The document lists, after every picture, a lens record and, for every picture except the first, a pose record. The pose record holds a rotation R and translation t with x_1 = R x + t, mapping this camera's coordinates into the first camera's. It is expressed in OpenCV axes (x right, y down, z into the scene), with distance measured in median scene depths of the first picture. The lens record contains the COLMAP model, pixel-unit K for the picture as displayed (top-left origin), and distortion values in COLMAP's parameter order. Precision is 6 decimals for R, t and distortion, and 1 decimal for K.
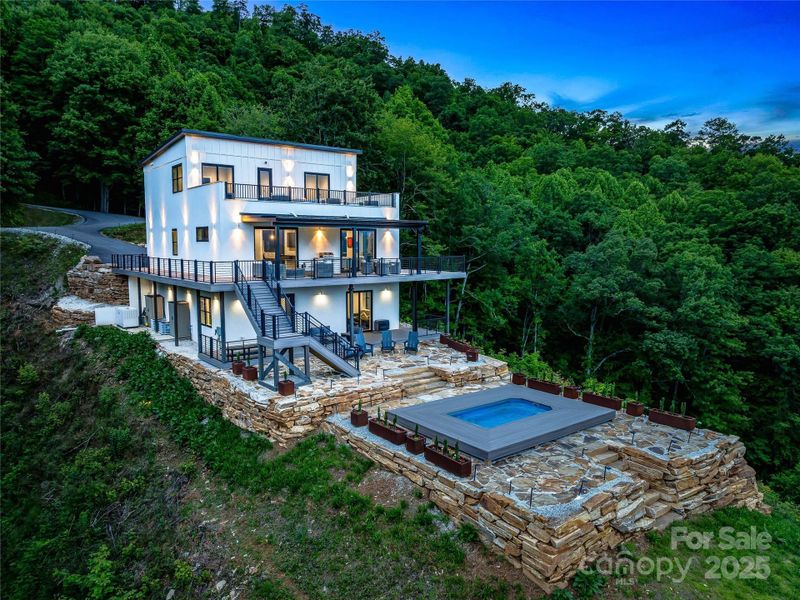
lens RADIAL K [[566.1, 0, 400.0], [0, 566.1, 300.0], [0, 0, 1]] dist [-0.028155, 0.001783]
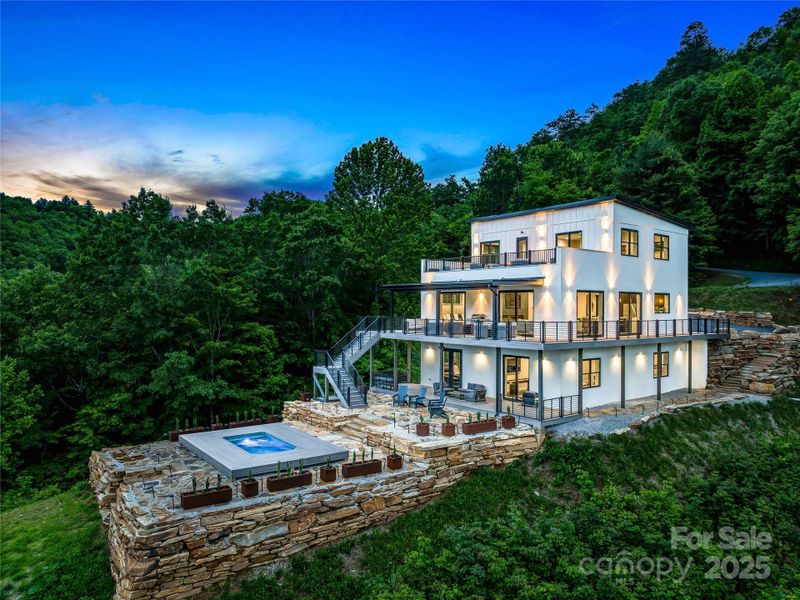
lens RADIAL K [[566.1, 0, 400.0], [0, 566.1, 300.0], [0, 0, 1]] dist [-0.028155, 0.001783]
pose [[-0.036612, -0.008877, -0.999290, 0.925191], [-0.100734, 0.994900, -0.005147, -0.089242], [0.994240, 0.100474, -0.037320, 0.877064]]
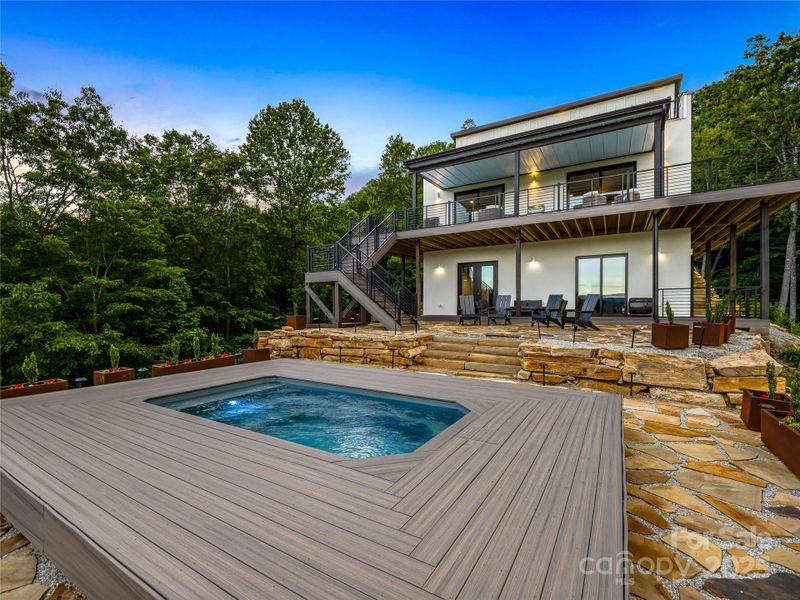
lens RADIAL K [[362.7, 0, 401.6], [0, 362.7, 313.8], [0, 0, 1]] dist [-0.000834, -0.000287]
pose [[0.337906, 0.014096, -0.941074, 0.284615], [-0.090737, 0.995718, -0.017665, 0.090881], [0.936796, 0.091359, 0.337739, 0.654914]]
